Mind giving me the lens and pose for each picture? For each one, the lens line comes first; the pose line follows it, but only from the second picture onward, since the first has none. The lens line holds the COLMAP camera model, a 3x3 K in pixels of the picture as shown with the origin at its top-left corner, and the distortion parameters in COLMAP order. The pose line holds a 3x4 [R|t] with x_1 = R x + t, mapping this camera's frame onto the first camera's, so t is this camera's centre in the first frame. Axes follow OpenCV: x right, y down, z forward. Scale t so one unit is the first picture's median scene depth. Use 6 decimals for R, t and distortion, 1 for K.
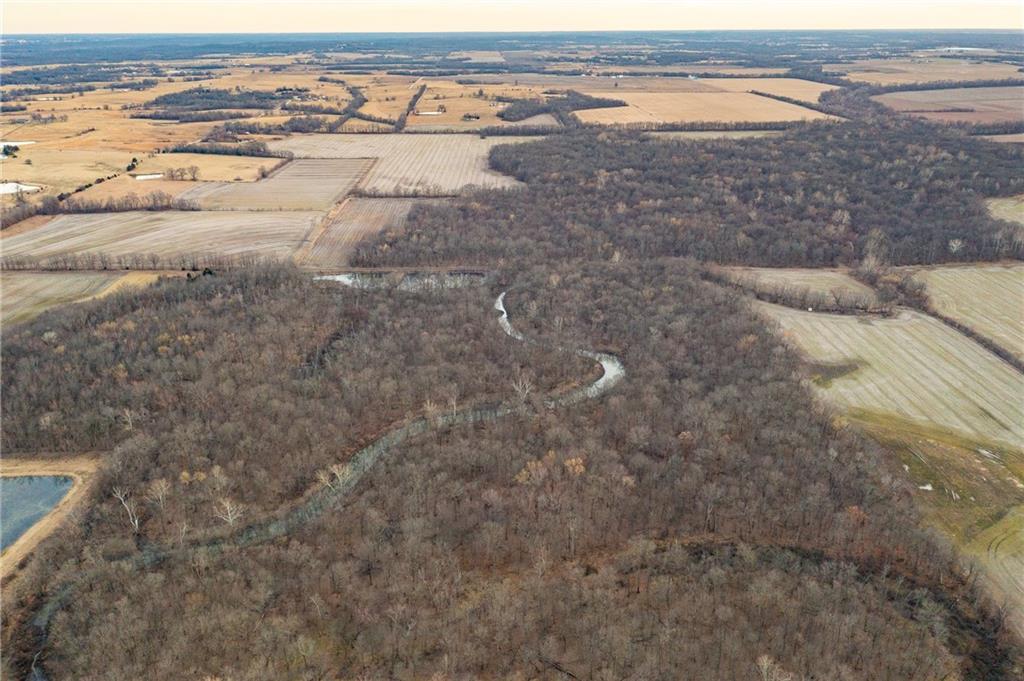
lens RADIAL K [[806.5, 0, 504.3], [0, 806.5, 346.3], [0, 0, 1]] dist [-0.007301, 0.021793]
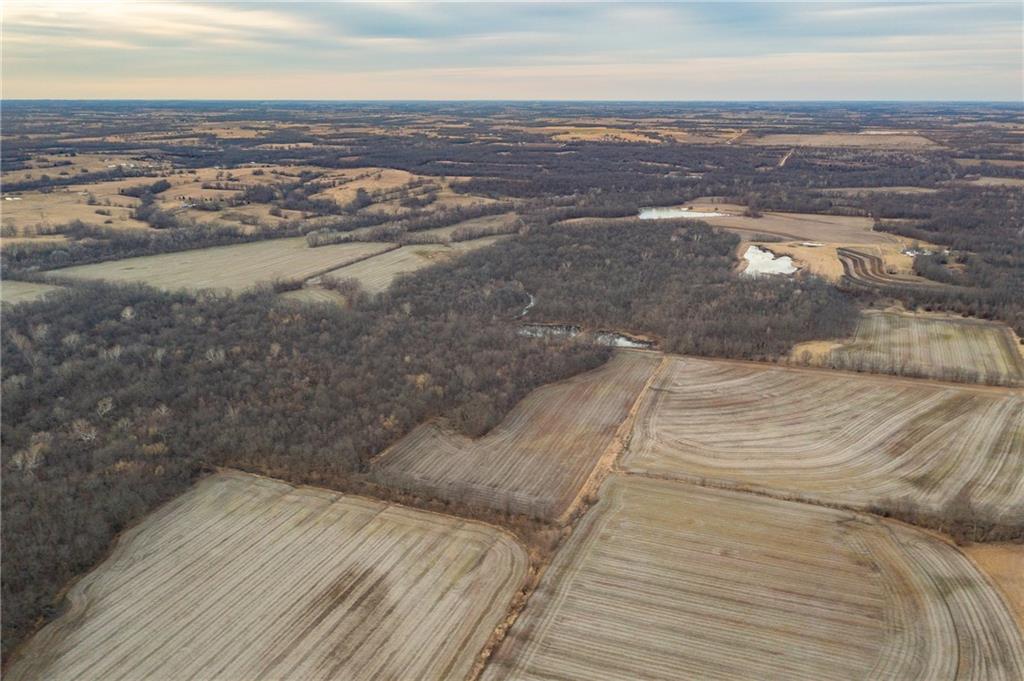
lens RADIAL K [[806.5, 0, 516.9], [0, 806.5, 338.7], [0, 0, 1]] dist [-0.007301, 0.021793]
pose [[-0.925545, -0.102181, 0.364589, -0.452034], [0.147965, 0.788724, 0.596674, -0.754771], [-0.348529, 0.606196, -0.714881, 1.774062]]
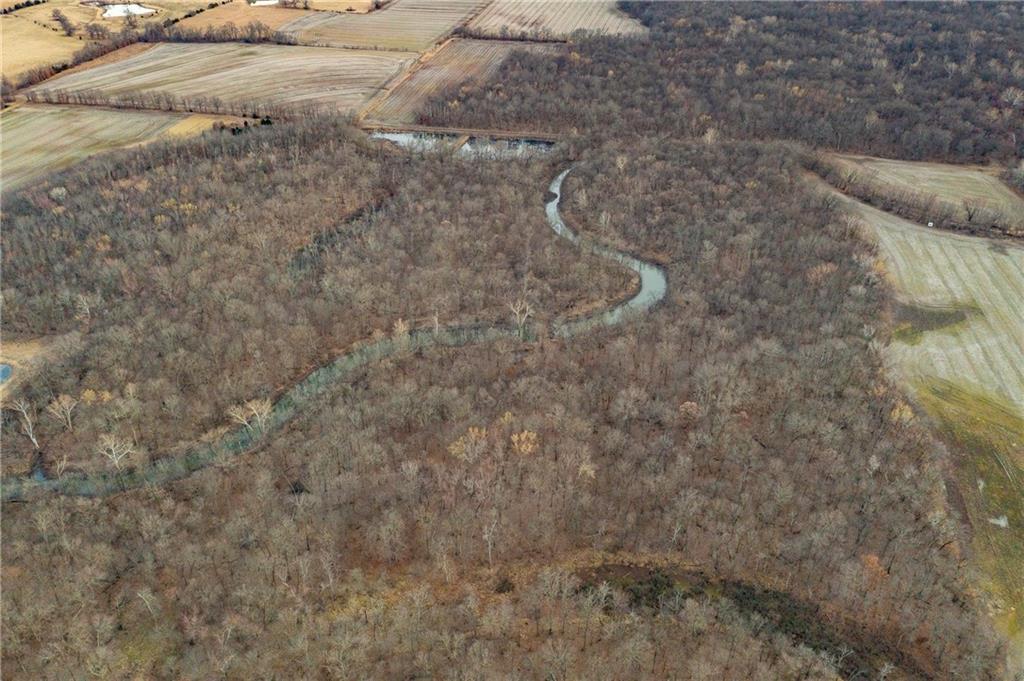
lens RADIAL K [[753.8, 0, 522.3], [0, 753.8, 338.5], [0, 0, 1]] dist [0.002958, 0.003309]
pose [[0.980327, 0.114257, -0.160946, 0.094215], [-0.078061, 0.973372, 0.215530, -0.055195], [0.181286, -0.198726, 0.963142, 0.143655]]
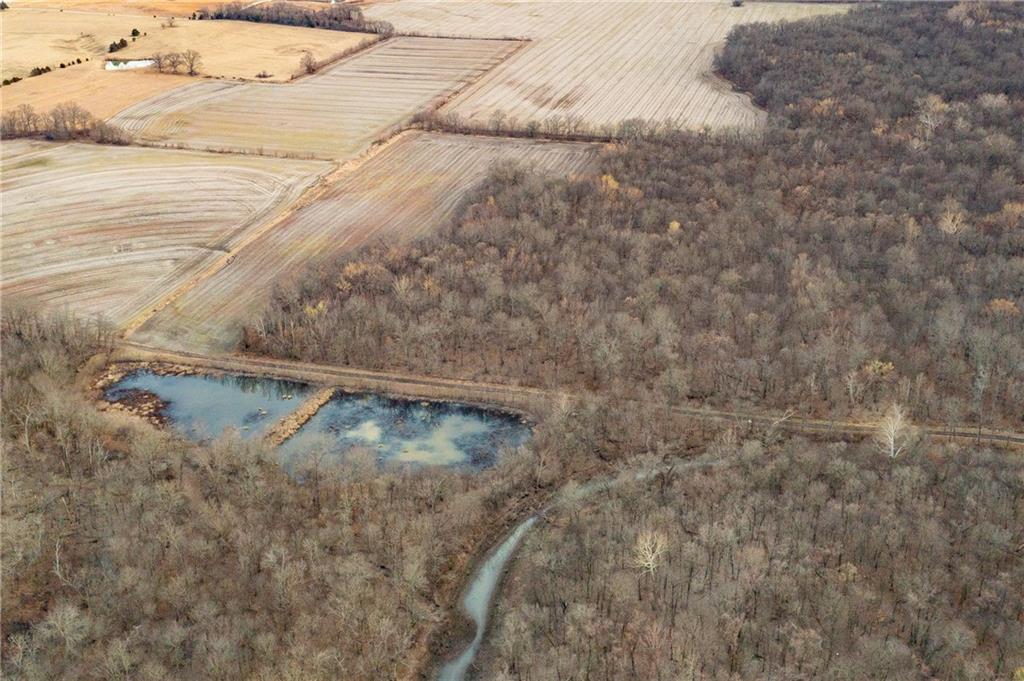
lens RADIAL K [[1024.1, 0, 503.8], [0, 1024.1, 335.7], [0, 0, 1]] dist [-0.008839, 0.000000]
pose [[0.954187, 0.119341, -0.274381, 0.092441], [-0.096146, 0.990675, 0.096532, -0.170287], [0.283343, -0.065729, 0.956764, 0.517101]]
